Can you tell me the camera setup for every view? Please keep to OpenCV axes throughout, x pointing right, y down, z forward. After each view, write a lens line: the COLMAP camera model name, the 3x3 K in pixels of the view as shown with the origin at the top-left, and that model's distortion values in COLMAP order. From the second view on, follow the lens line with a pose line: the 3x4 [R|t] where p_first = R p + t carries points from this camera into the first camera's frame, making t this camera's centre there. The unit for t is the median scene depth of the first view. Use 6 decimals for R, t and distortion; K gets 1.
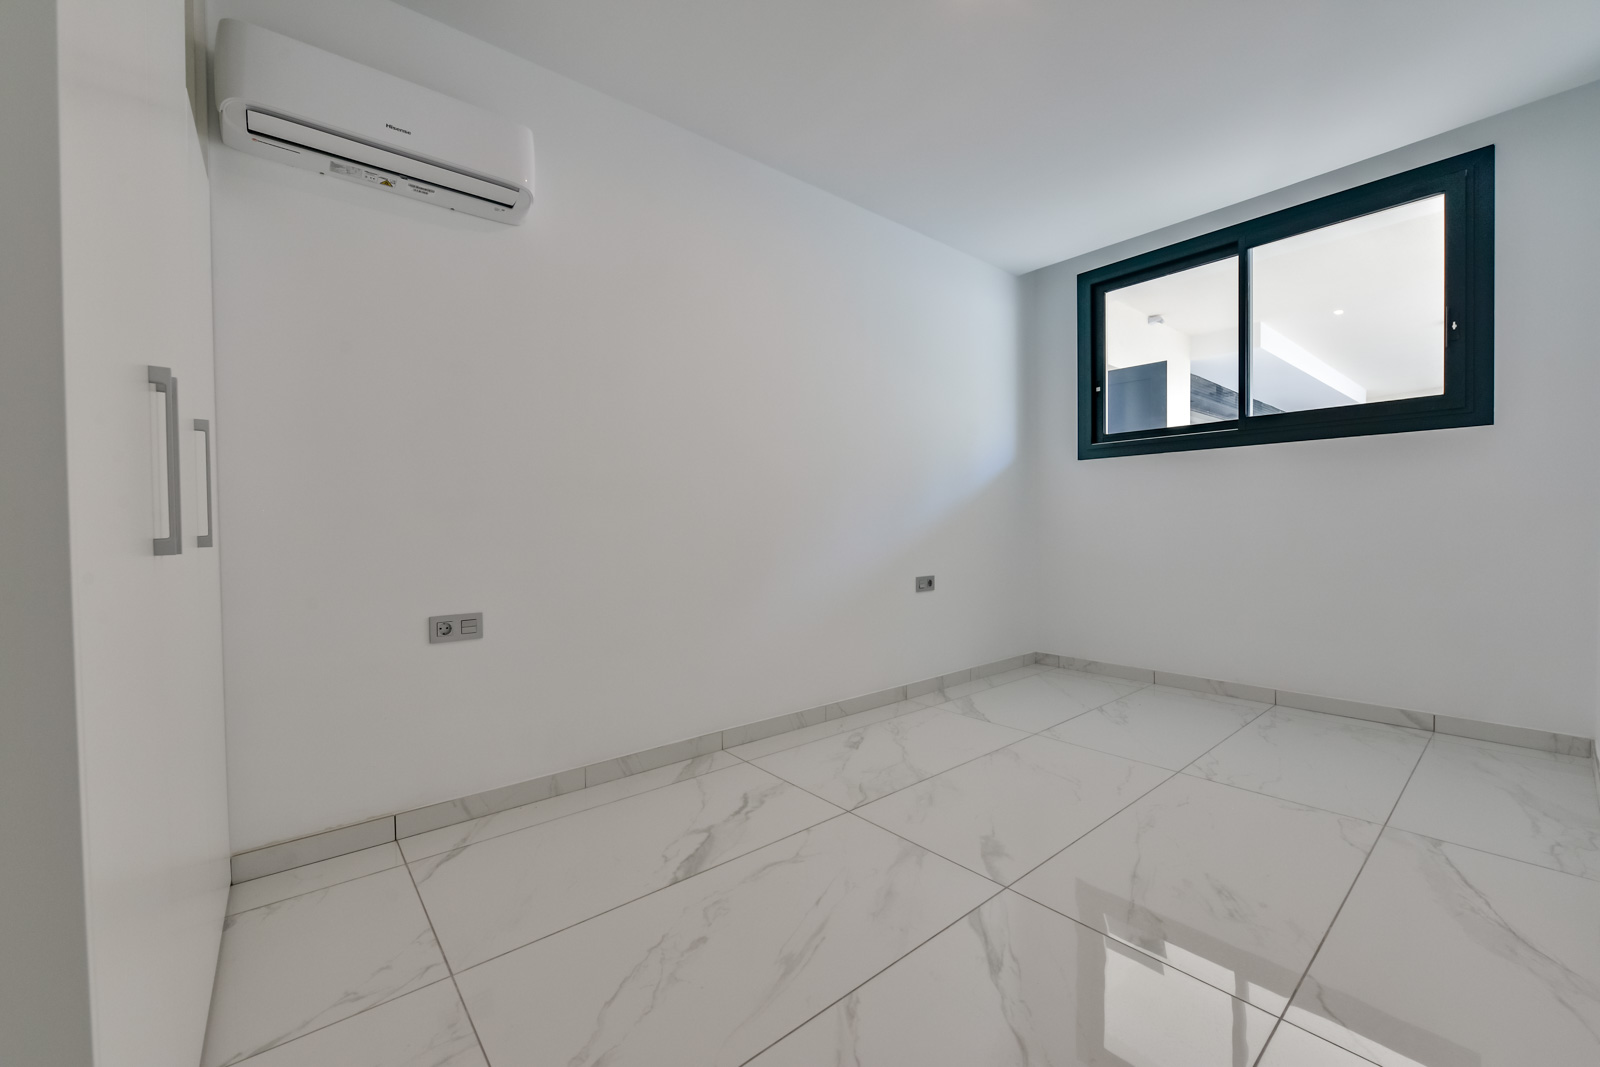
lens RADIAL K [[607.2, 0, 800.0], [0, 607.2, 533.5], [0, 0, 1]] dist [-0.000100, -0.000030]
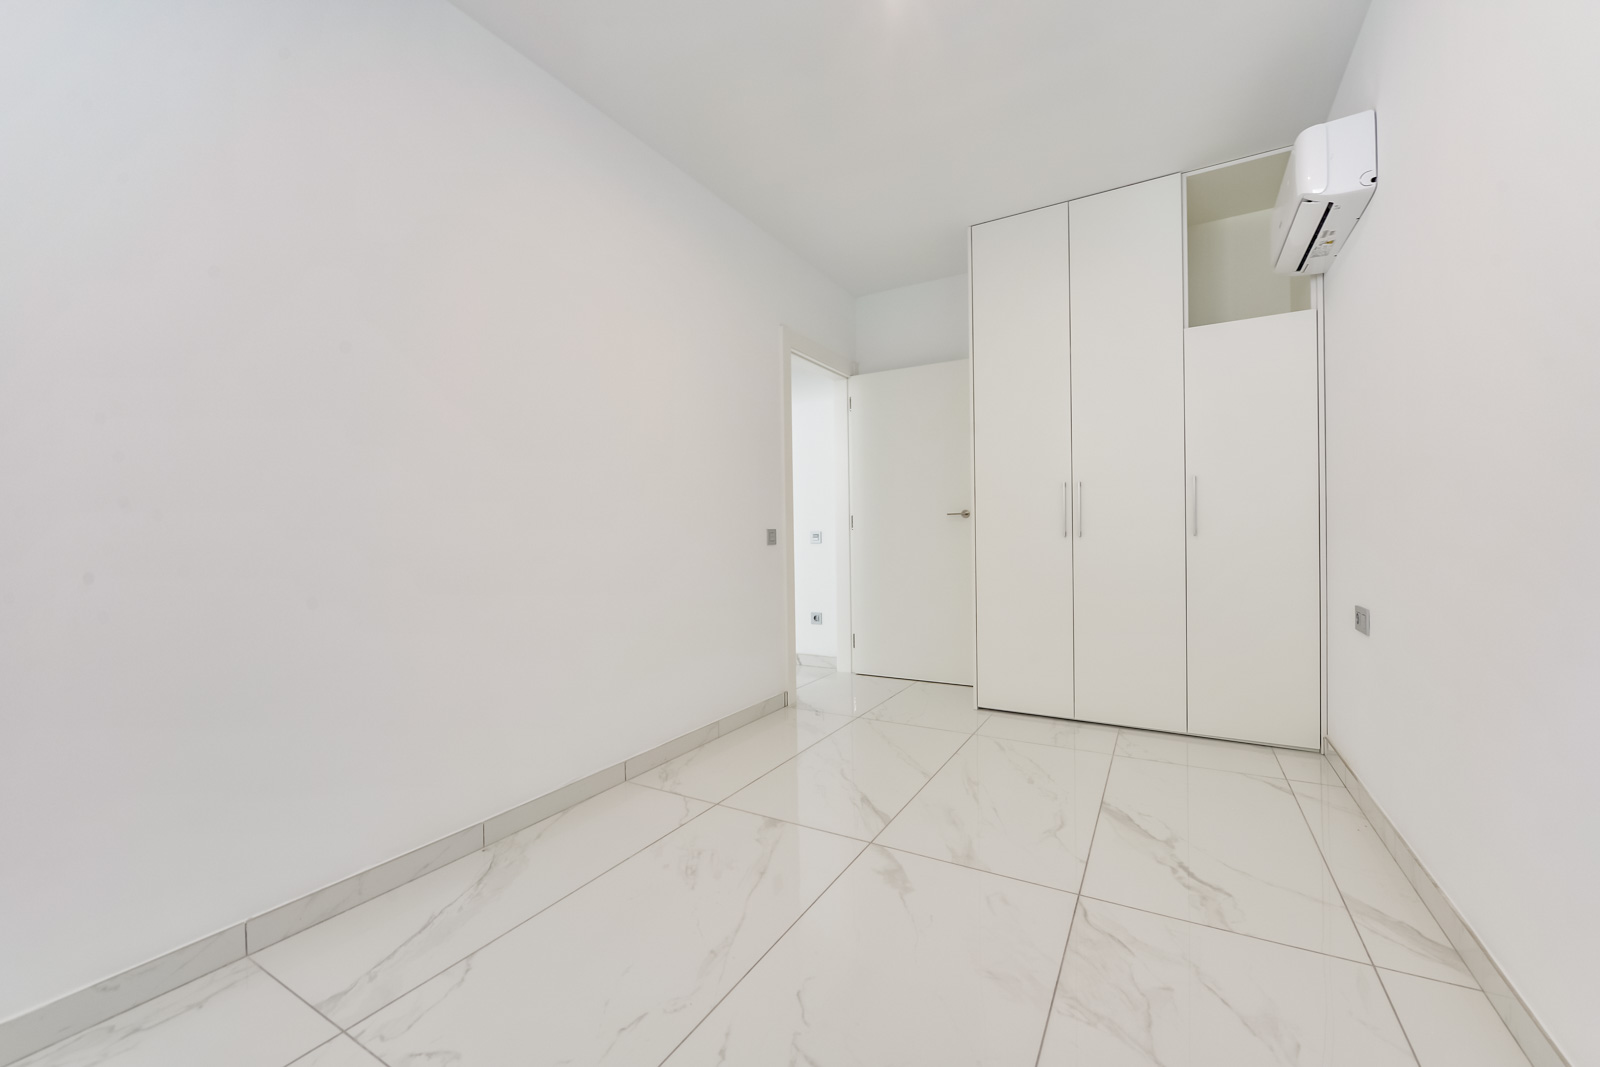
lens RADIAL K [[633.1, 0, 808.6], [0, 633.1, 537.7], [0, 0, 1]] dist [-0.039859, -0.000076]
pose [[-0.929802, 0.026145, -0.367130, 0.787302], [0.018634, 0.999539, 0.023990, -0.028062], [0.367588, 0.015465, -0.929860, 1.853525]]
